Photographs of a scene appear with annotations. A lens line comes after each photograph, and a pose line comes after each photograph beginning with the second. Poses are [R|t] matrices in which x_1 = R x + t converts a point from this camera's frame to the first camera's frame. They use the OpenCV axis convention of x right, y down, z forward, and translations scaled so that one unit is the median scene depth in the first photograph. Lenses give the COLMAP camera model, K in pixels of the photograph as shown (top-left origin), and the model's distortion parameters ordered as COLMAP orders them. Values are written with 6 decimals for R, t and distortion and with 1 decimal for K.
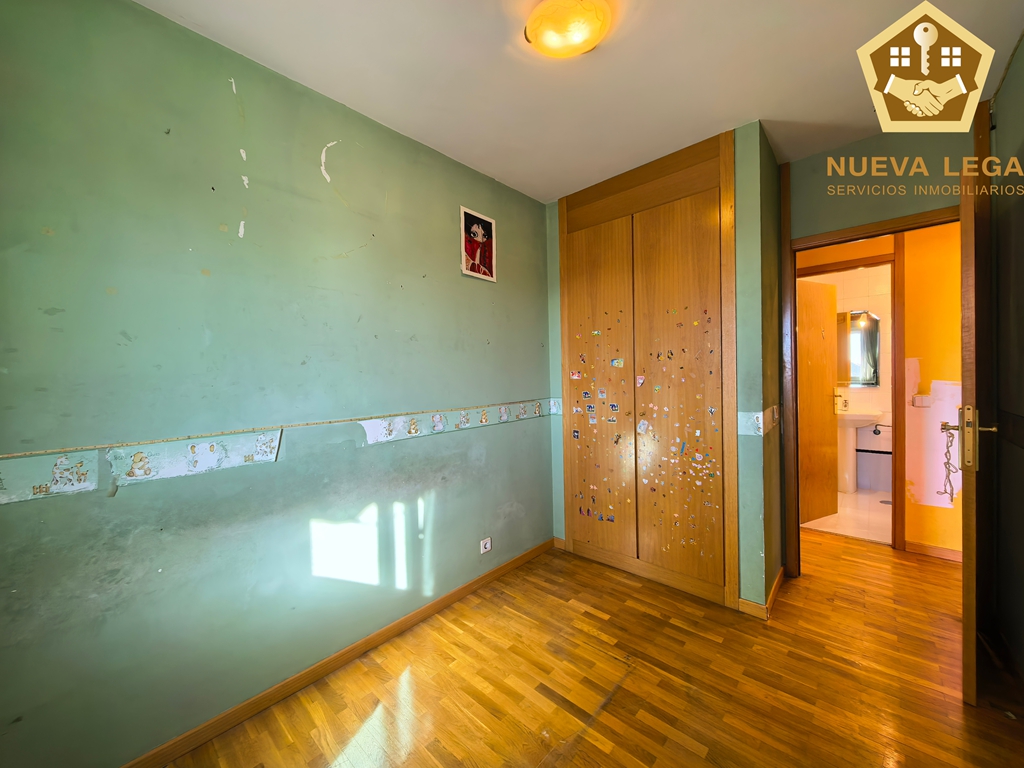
lens RADIAL K [[397.0, 0, 510.6], [0, 397.0, 379.9], [0, 0, 1]] dist [0.005483, -0.002757]
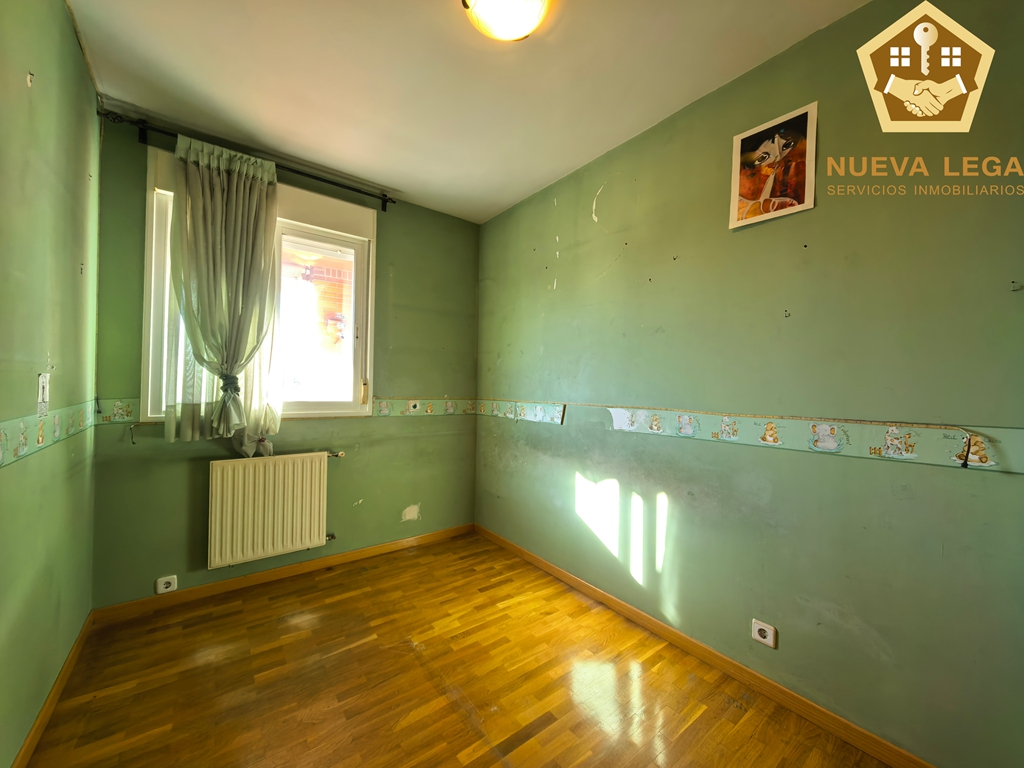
lens RADIAL K [[397.0, 0, 512.9], [0, 397.0, 379.9], [0, 0, 1]] dist [0.005483, -0.002757]
pose [[-0.175428, 0.004801, -0.984481, 0.794679], [-0.024971, 0.999645, 0.009324, 0.015283], [0.984175, 0.026219, -0.175246, 0.874470]]
